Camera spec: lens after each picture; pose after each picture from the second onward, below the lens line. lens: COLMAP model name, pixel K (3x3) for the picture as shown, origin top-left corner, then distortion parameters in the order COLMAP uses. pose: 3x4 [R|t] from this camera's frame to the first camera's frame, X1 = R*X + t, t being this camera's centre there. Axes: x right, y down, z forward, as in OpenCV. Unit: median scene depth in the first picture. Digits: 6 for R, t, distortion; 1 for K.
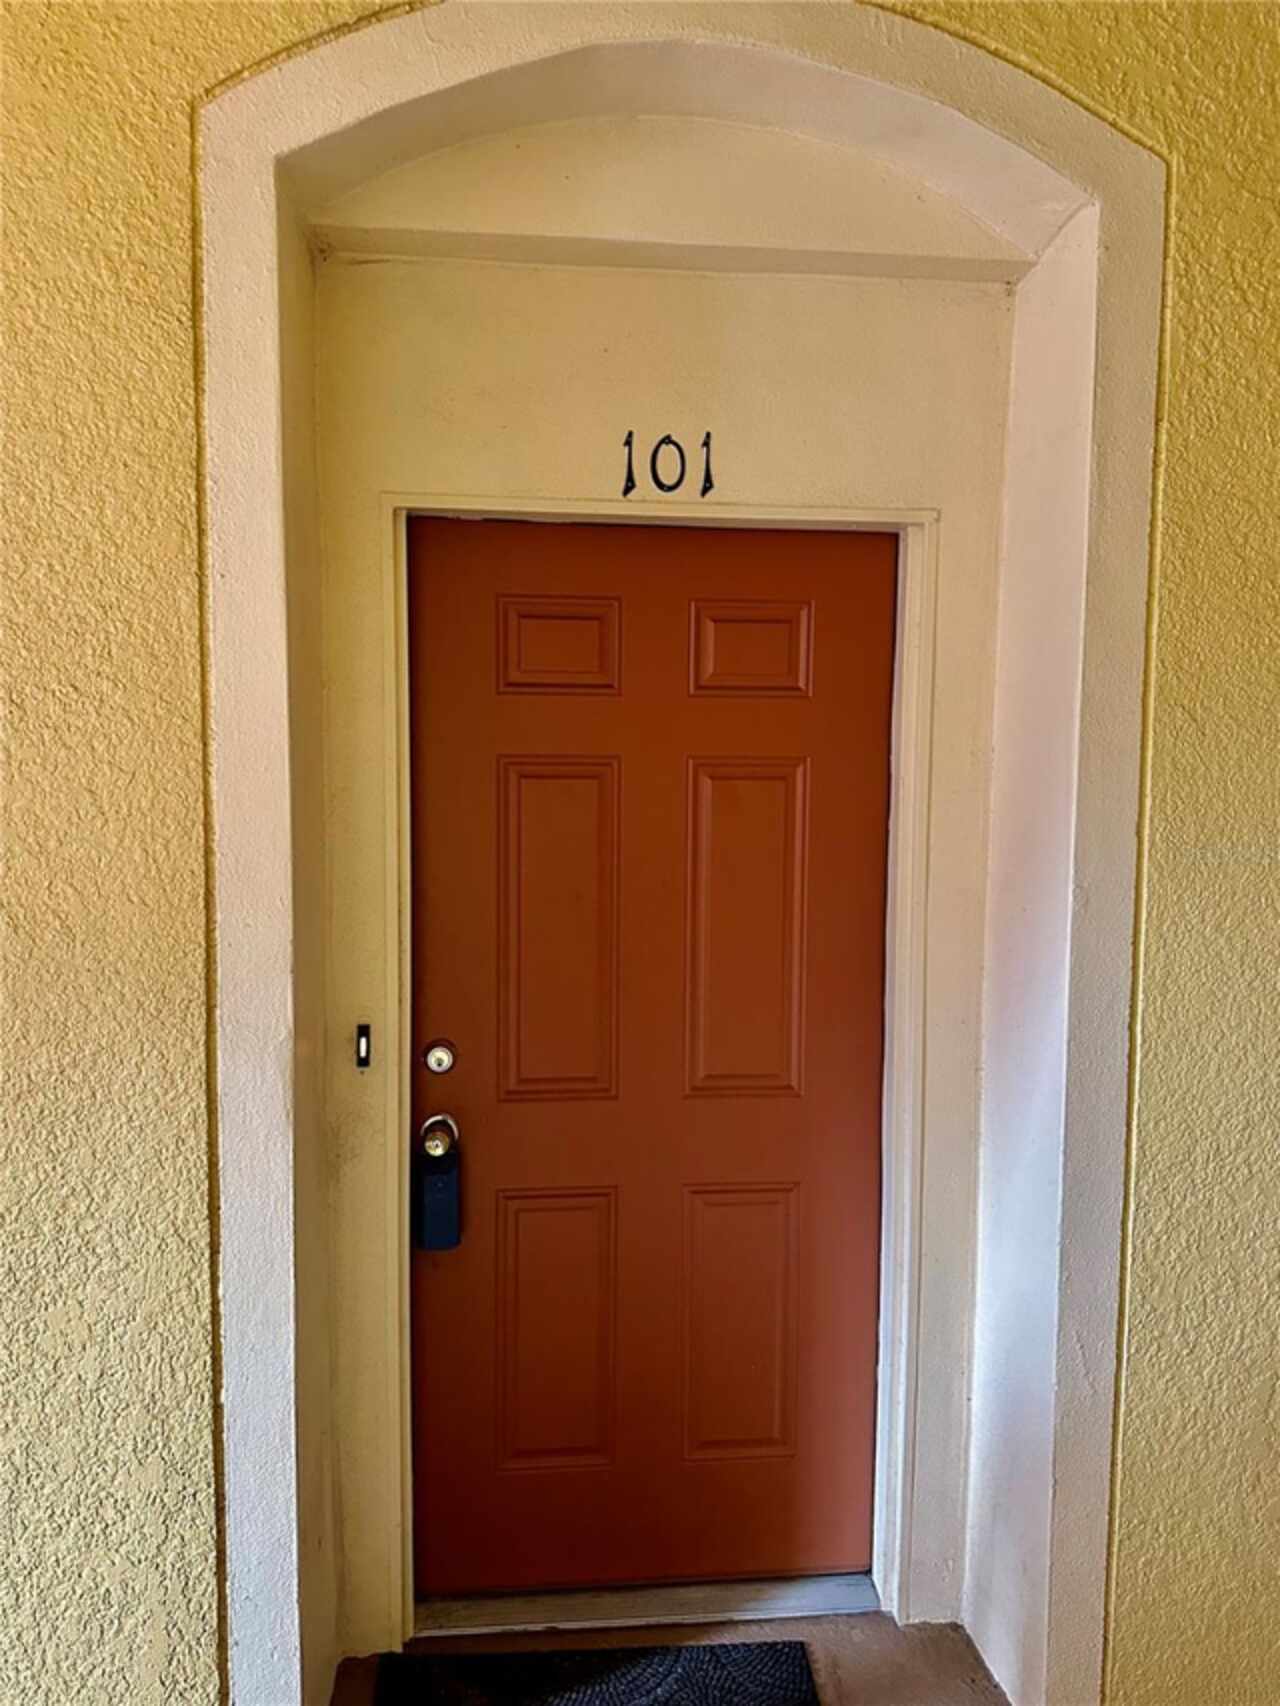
lens RADIAL K [[1227.5, 0, 636.8], [0, 1227.5, 843.6], [0, 0, 1]] dist [0.023967, -0.024858]
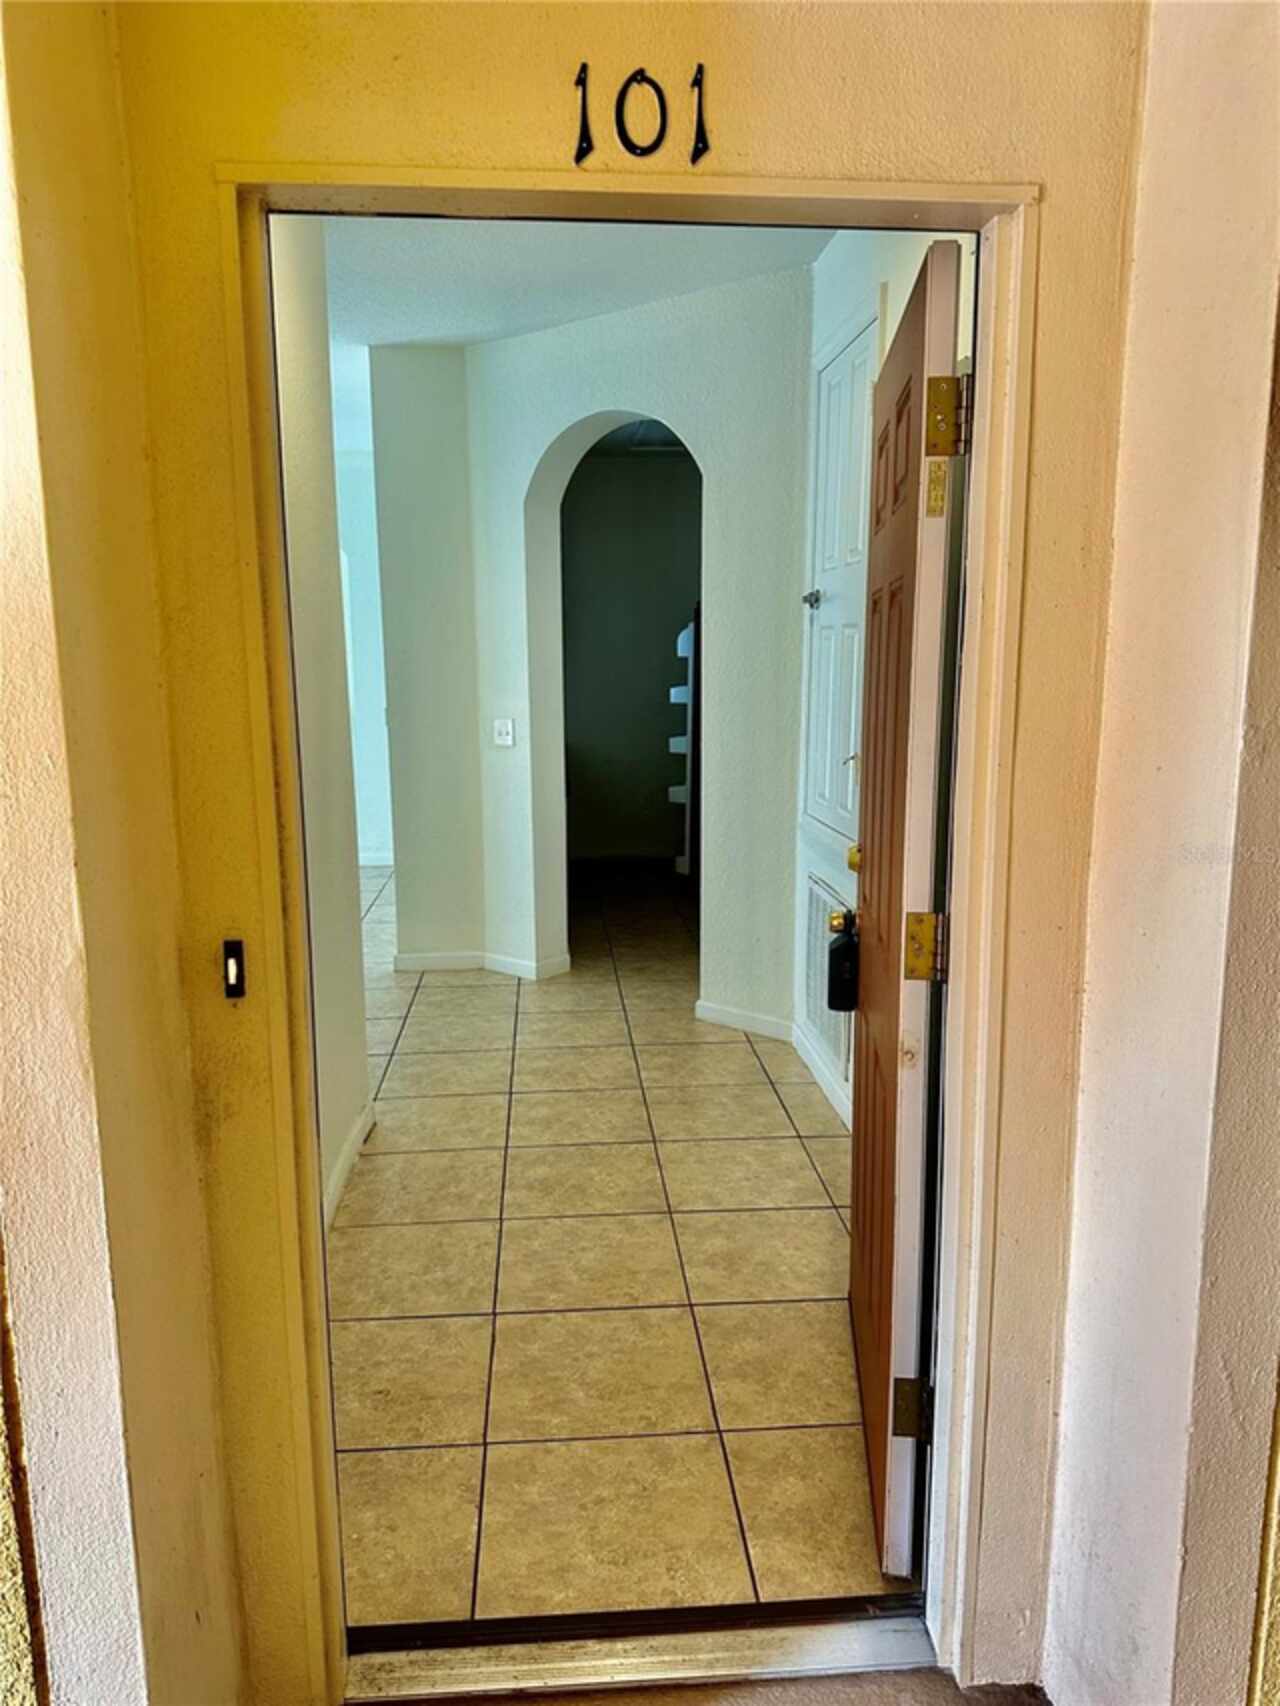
lens RADIAL K [[1227.5, 0, 642.9], [0, 1227.5, 866.6], [0, 0, 1]] dist [0.023967, -0.024858]
pose [[0.999626, -0.010727, -0.025159, 0.038915], [0.013015, 0.995616, 0.092622, 0.040184], [0.024055, -0.092915, 0.995383, 0.287979]]
